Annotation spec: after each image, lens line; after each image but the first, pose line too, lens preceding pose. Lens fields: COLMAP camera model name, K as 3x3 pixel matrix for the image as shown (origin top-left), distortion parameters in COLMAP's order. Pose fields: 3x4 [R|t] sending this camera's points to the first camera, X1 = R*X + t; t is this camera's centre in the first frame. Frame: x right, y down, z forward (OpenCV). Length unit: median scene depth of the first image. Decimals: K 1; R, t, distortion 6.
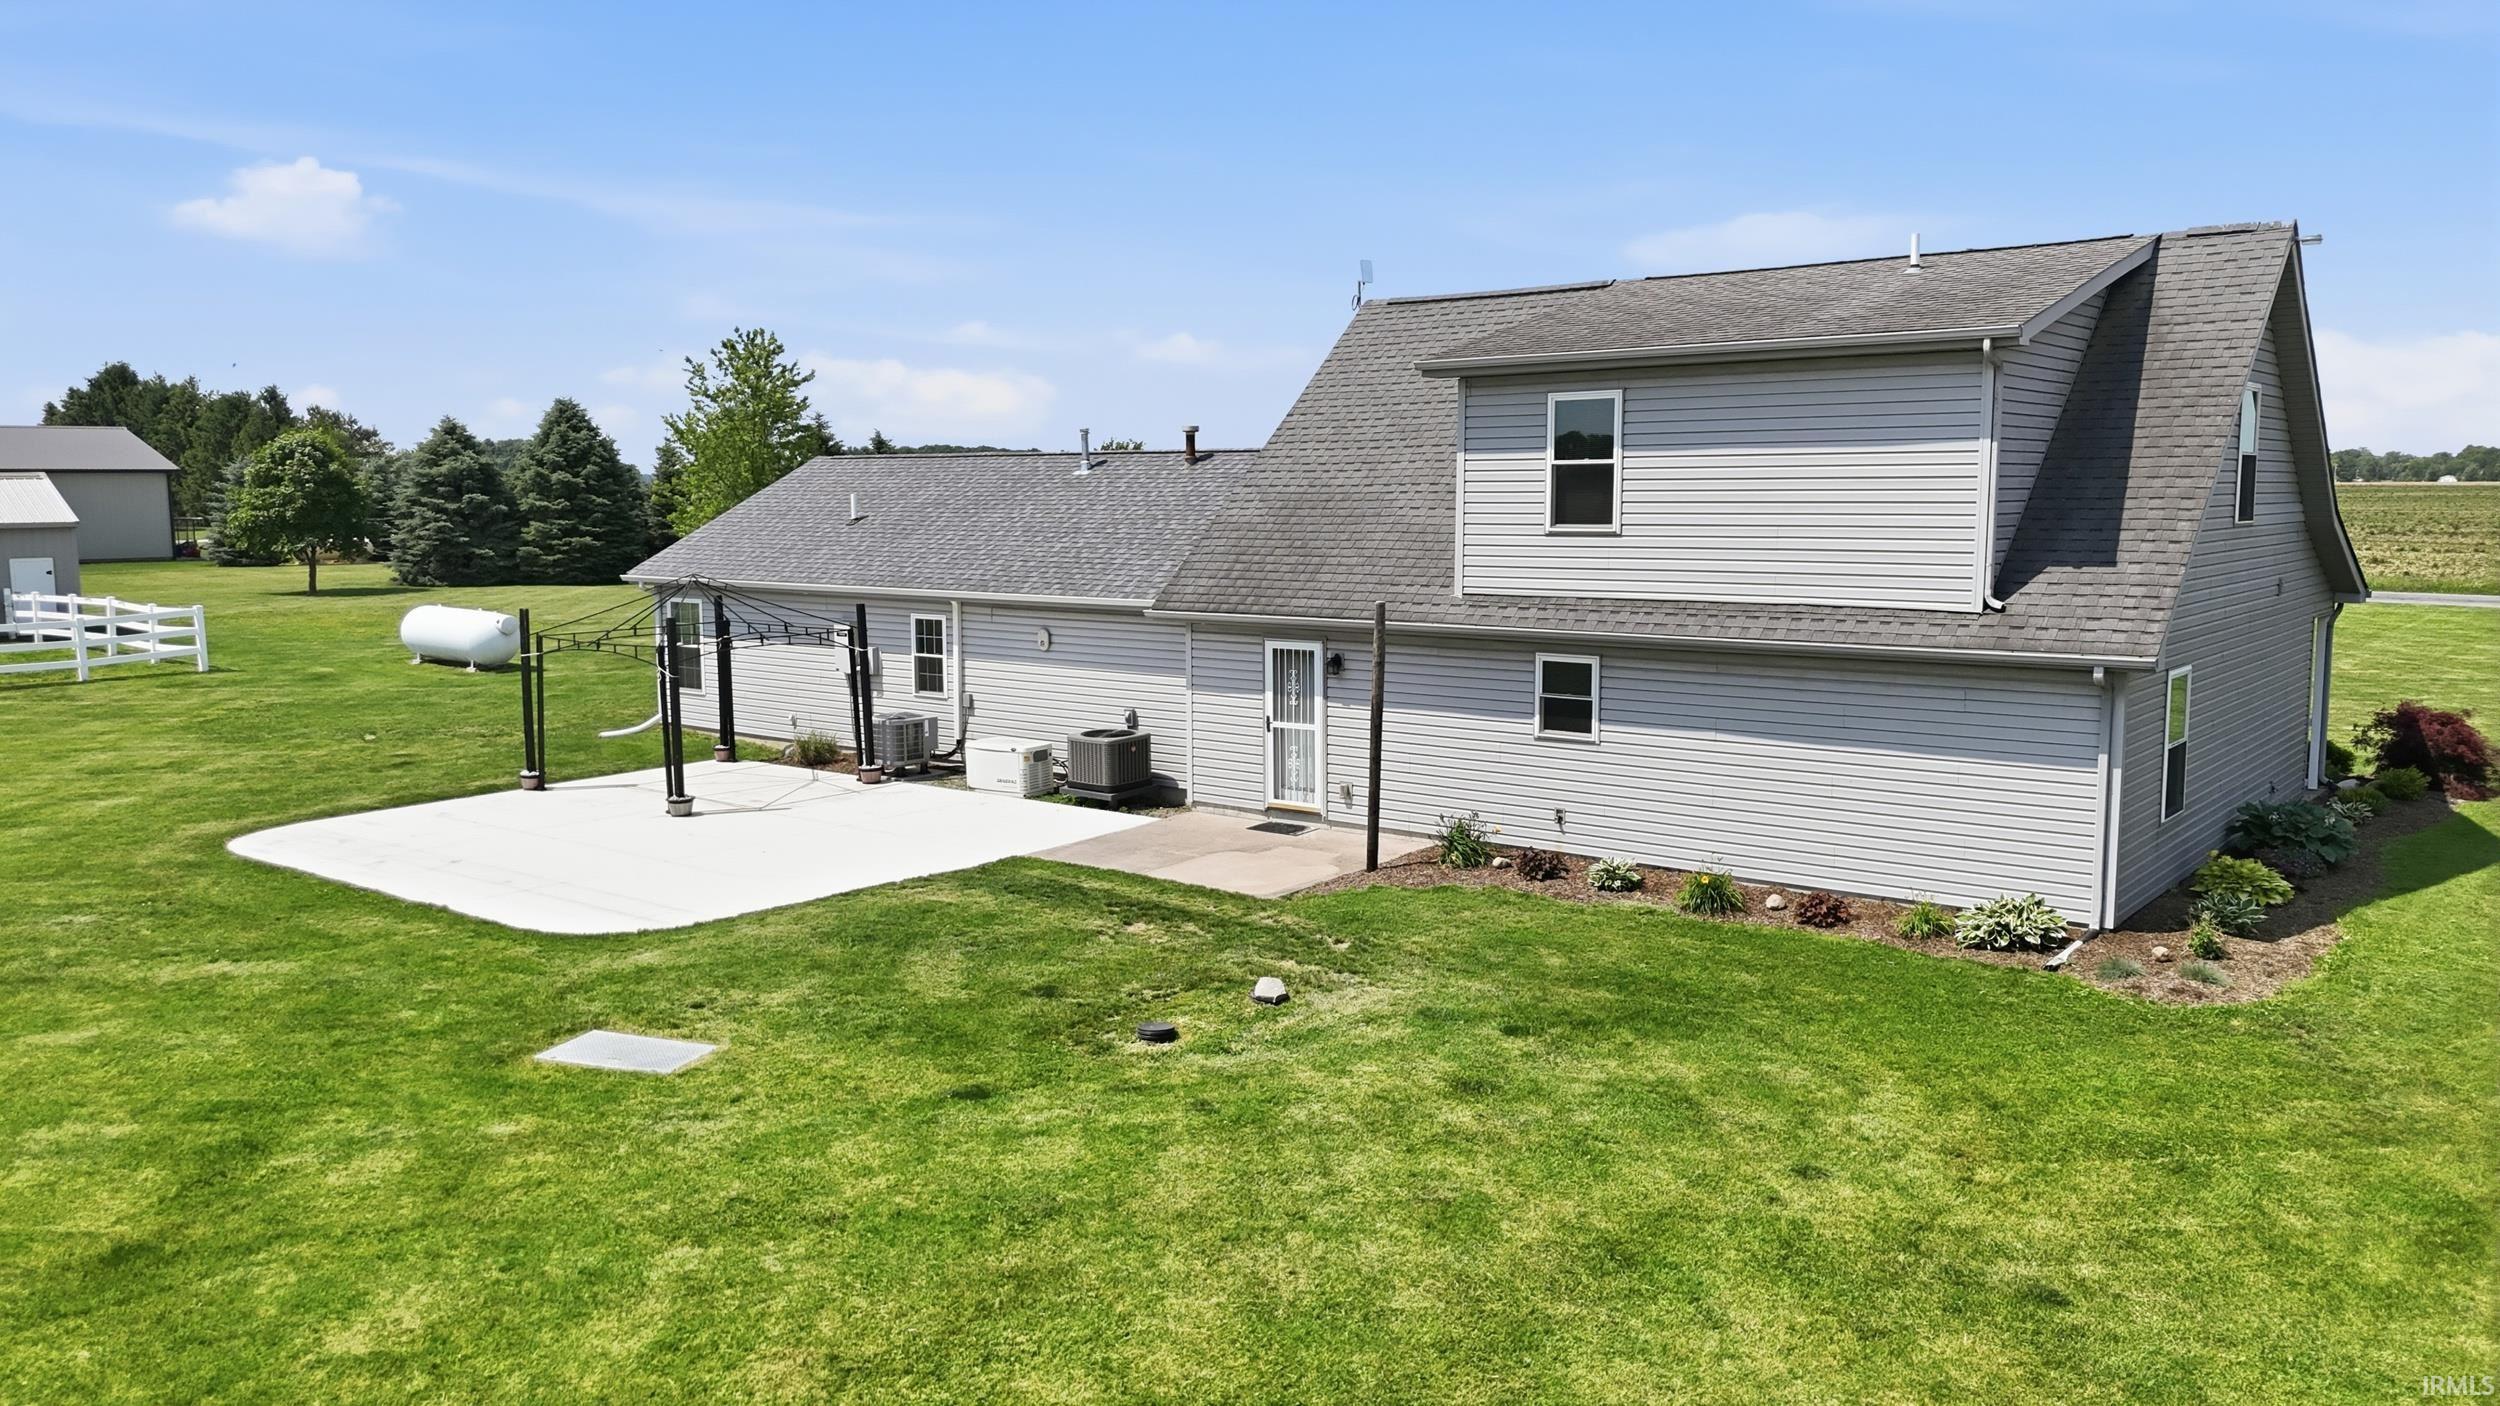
lens RADIAL K [[1840.1, 0, 1250.0], [0, 1840.1, 703.0], [0, 0, 1]] dist [0.070262, -0.075287]
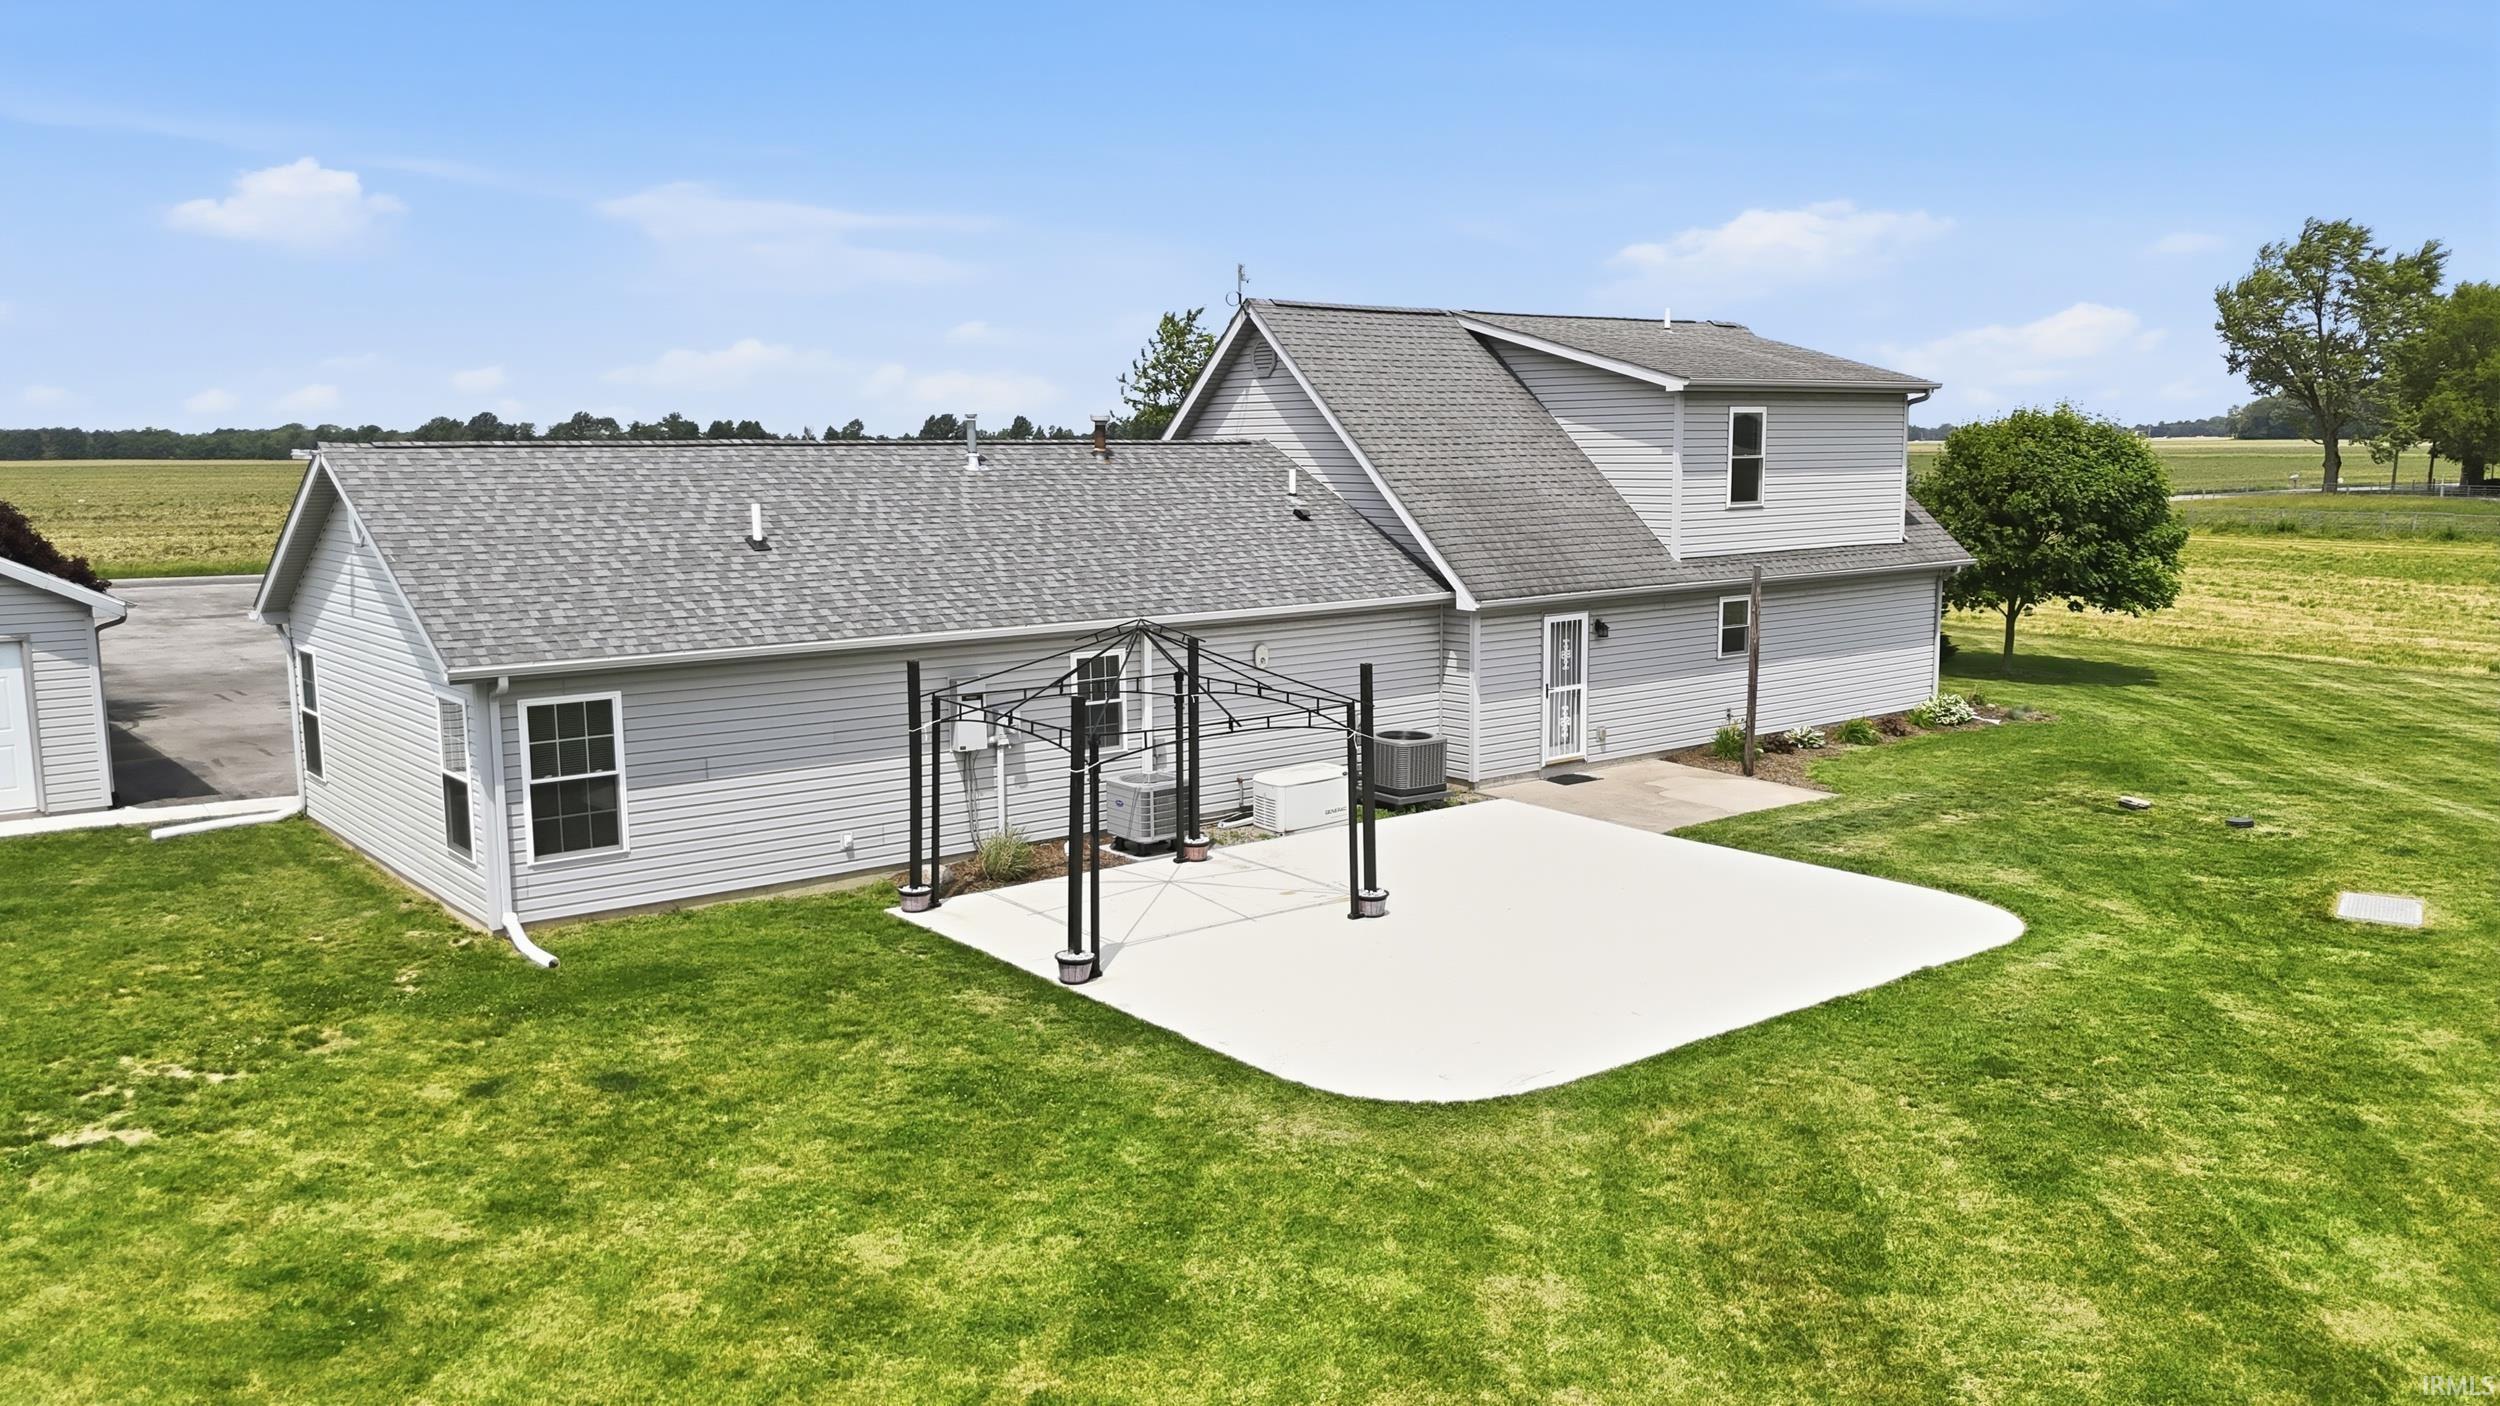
lens RADIAL K [[1840.1, 0, 1250.0], [0, 1840.1, 703.0], [0, 0, 1]] dist [0.070262, -0.075287]
pose [[0.195333, -0.130475, 0.972019, -1.266217], [0.117839, 0.987053, 0.108813, -0.141589], [-0.973632, 0.093288, 0.208179, 1.074966]]
